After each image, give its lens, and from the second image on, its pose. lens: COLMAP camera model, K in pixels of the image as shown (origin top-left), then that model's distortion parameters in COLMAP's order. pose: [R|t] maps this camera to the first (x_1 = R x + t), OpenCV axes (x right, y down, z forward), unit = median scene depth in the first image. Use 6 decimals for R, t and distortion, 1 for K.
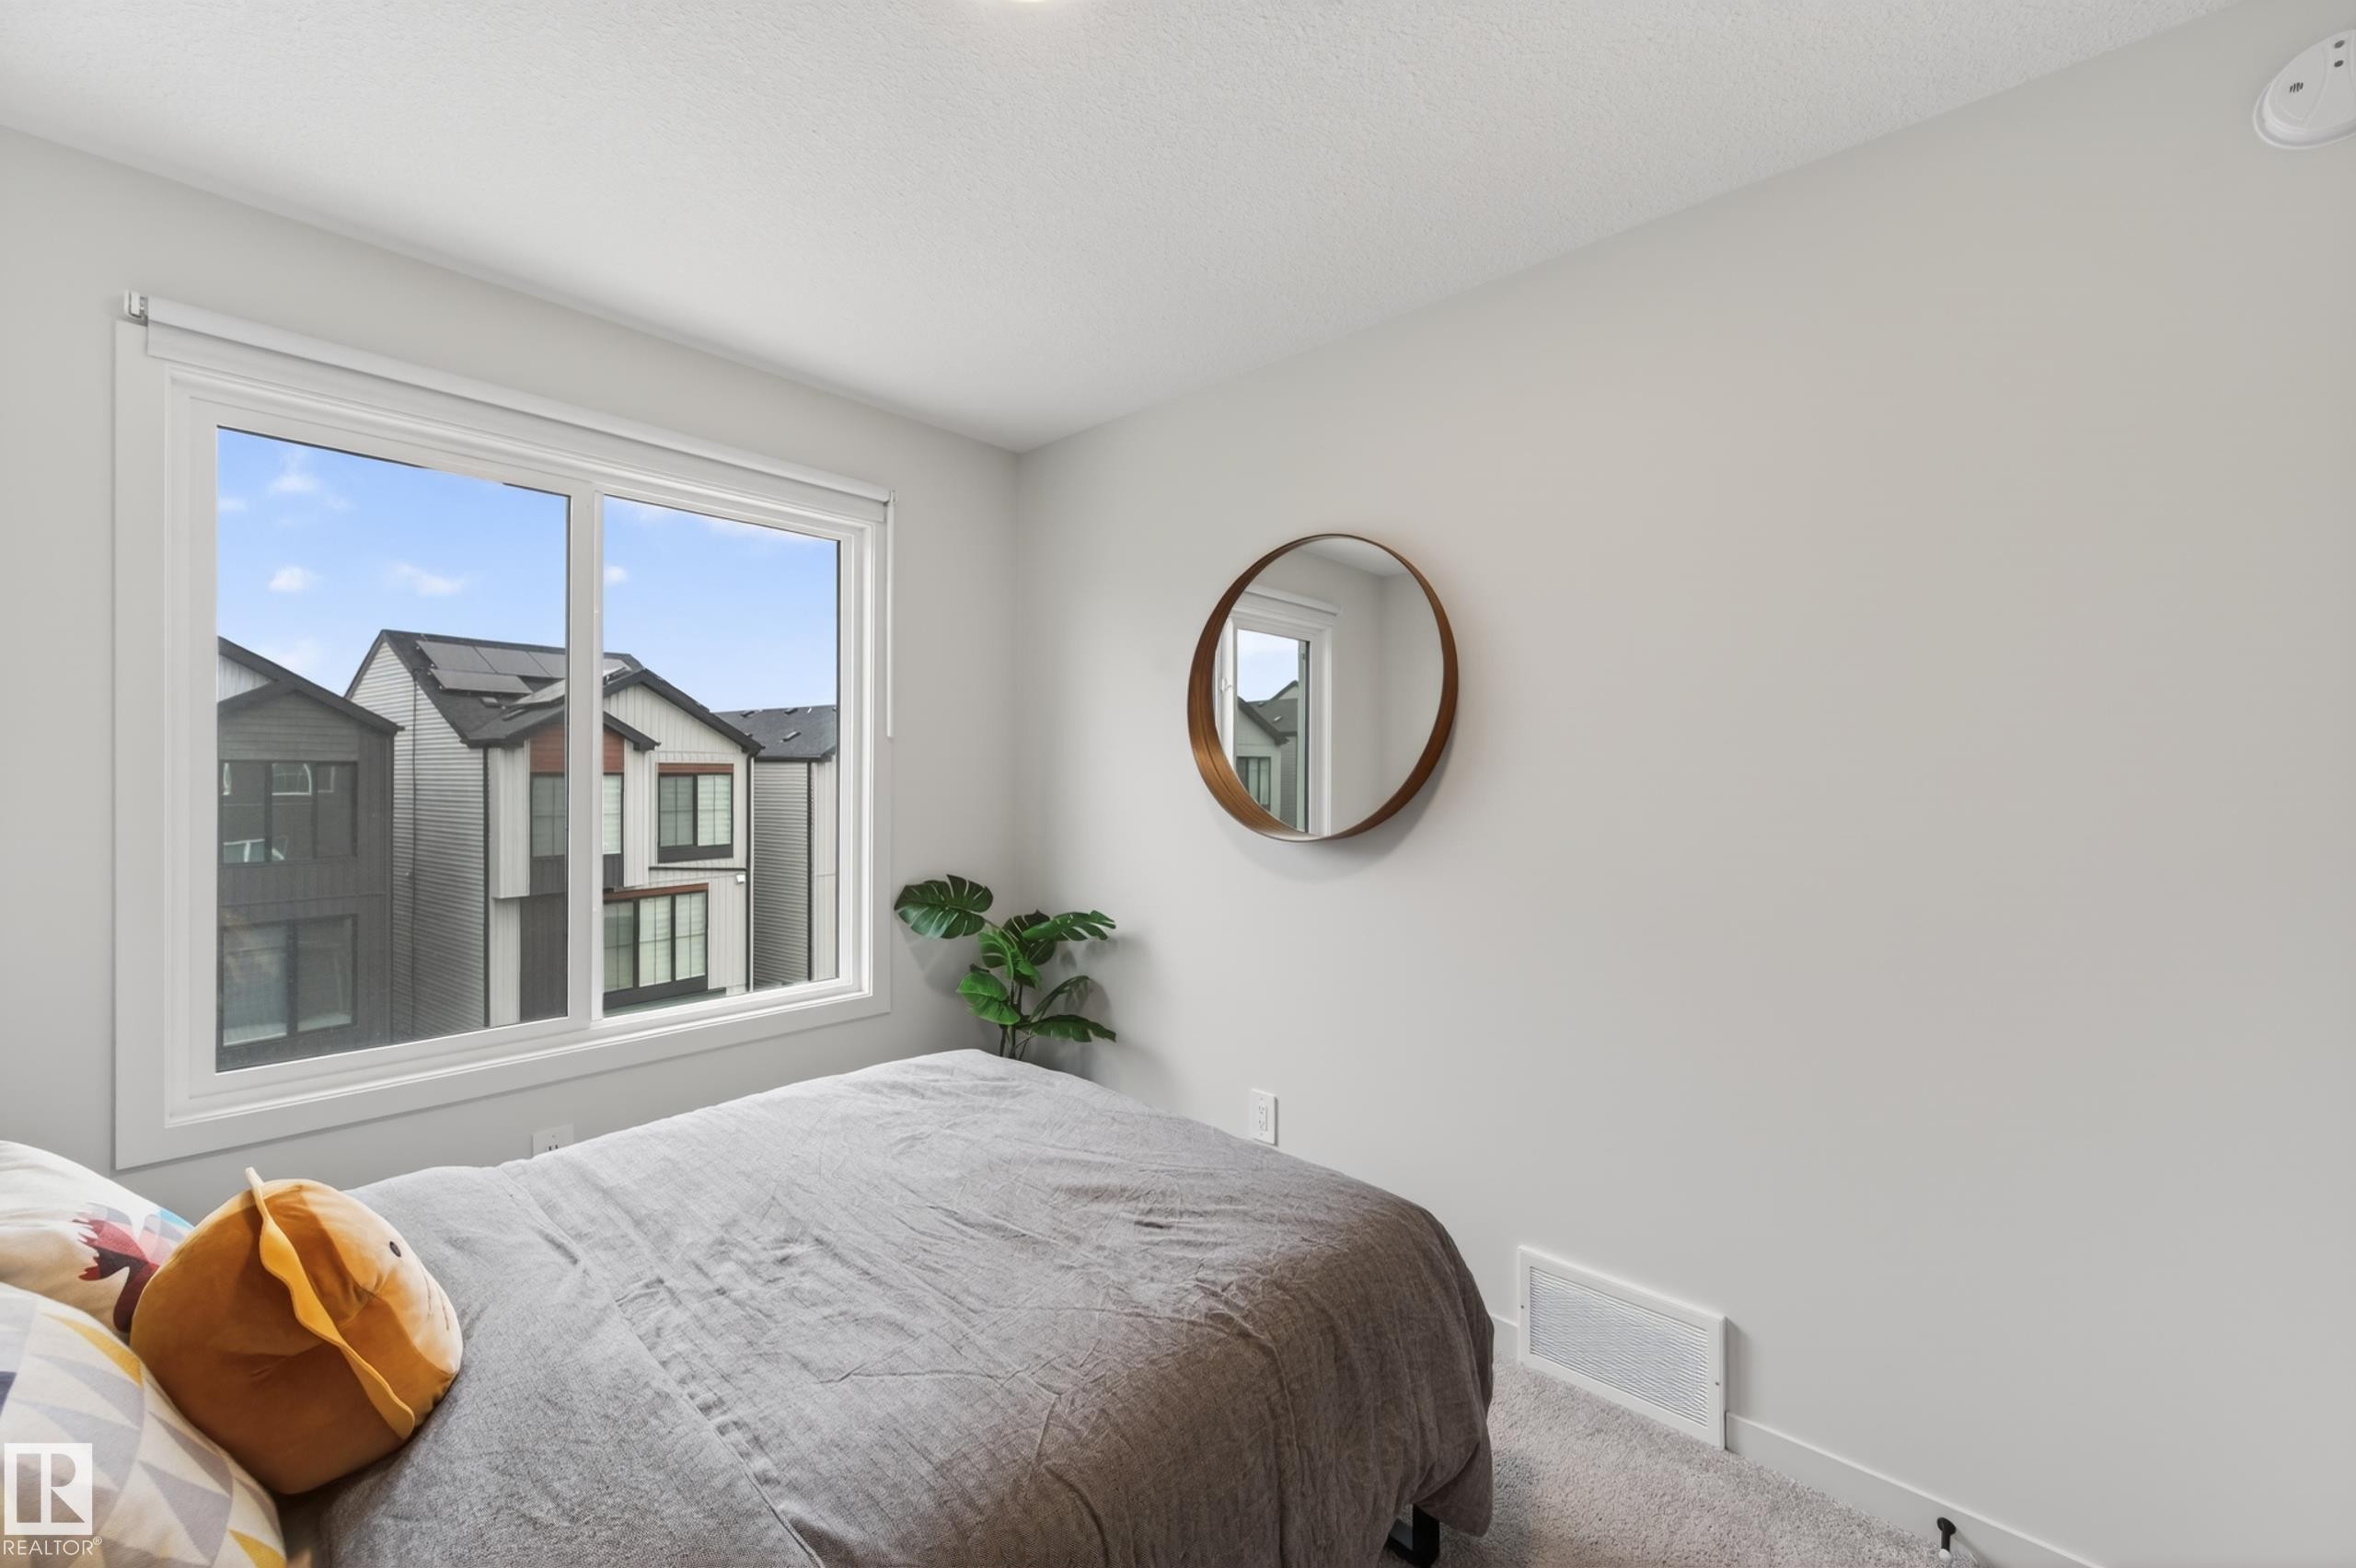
lens RADIAL K [[929.6, 0, 1184.3], [0, 929.6, 782.0], [0, 0, 1]] dist [0.000904, -0.000057]
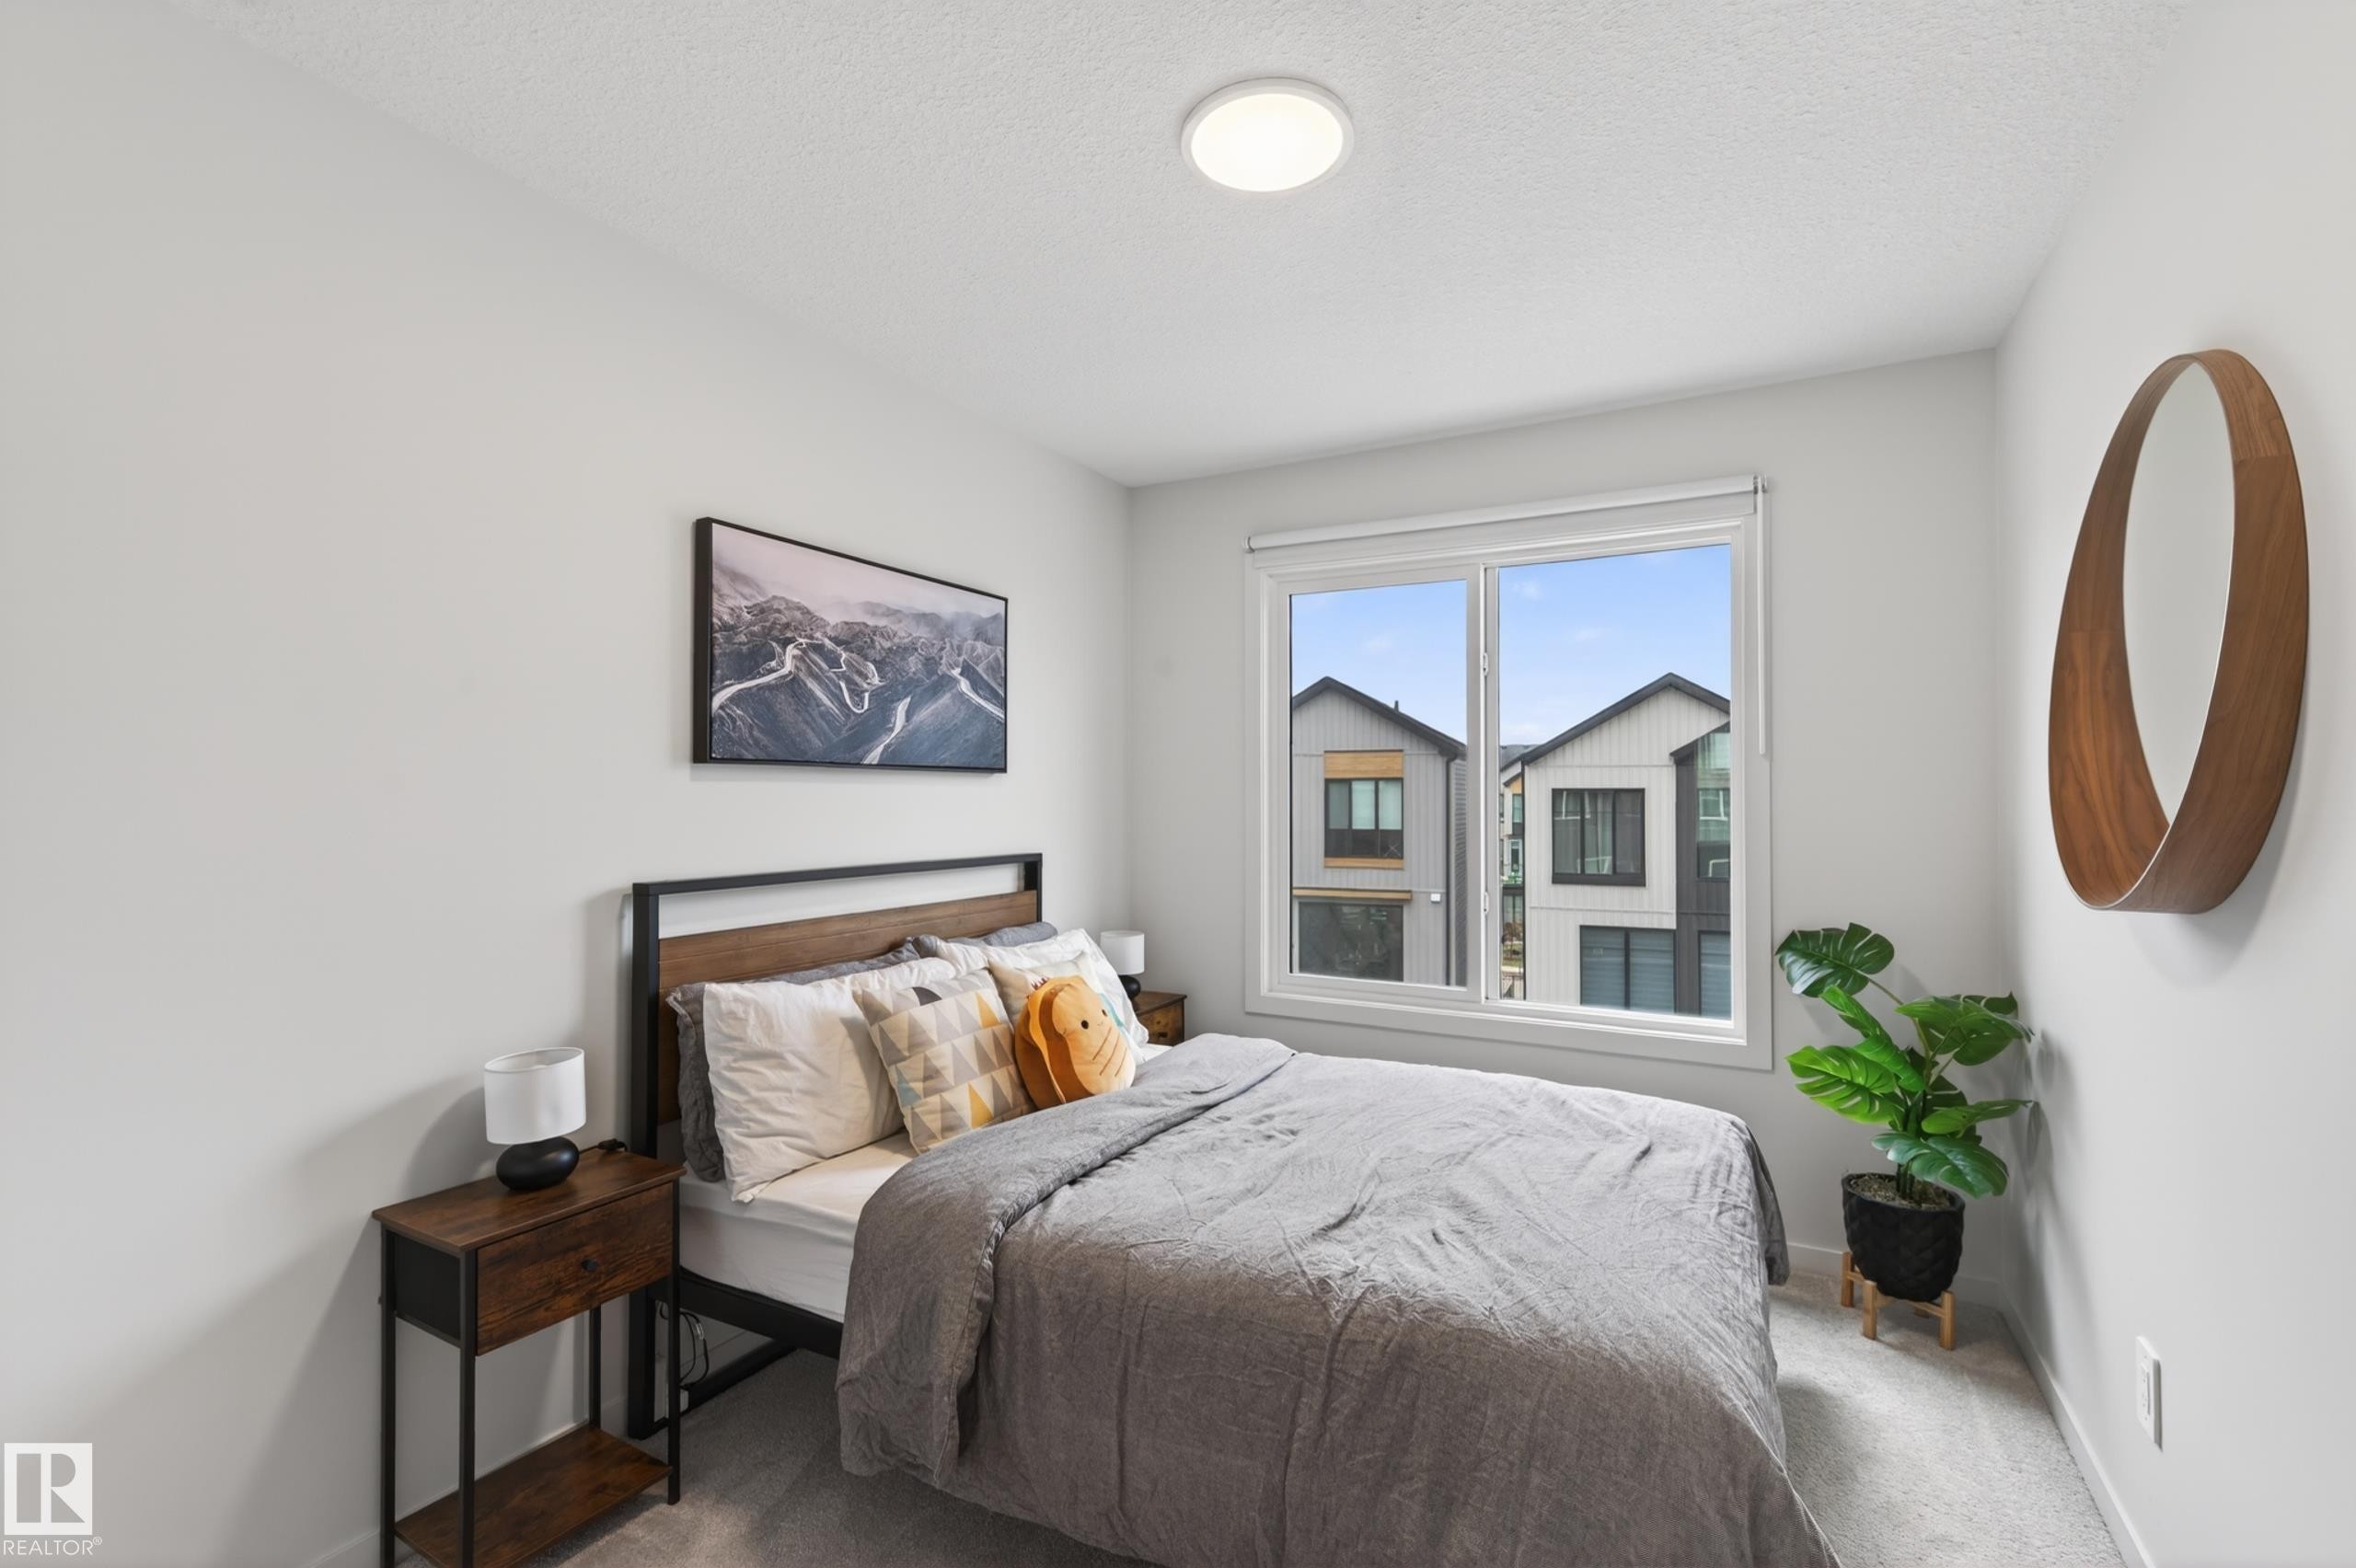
lens RADIAL K [[1082.9, 0, 1178.0], [0, 1082.9, 784.0], [0, 0, 1]] dist [0.000802, -0.000119]
pose [[0.217911, -0.013368, -0.975877, 0.938612], [-0.006997, 0.999859, -0.015259, -0.001235], [0.975944, 0.010154, 0.217786, 0.399076]]
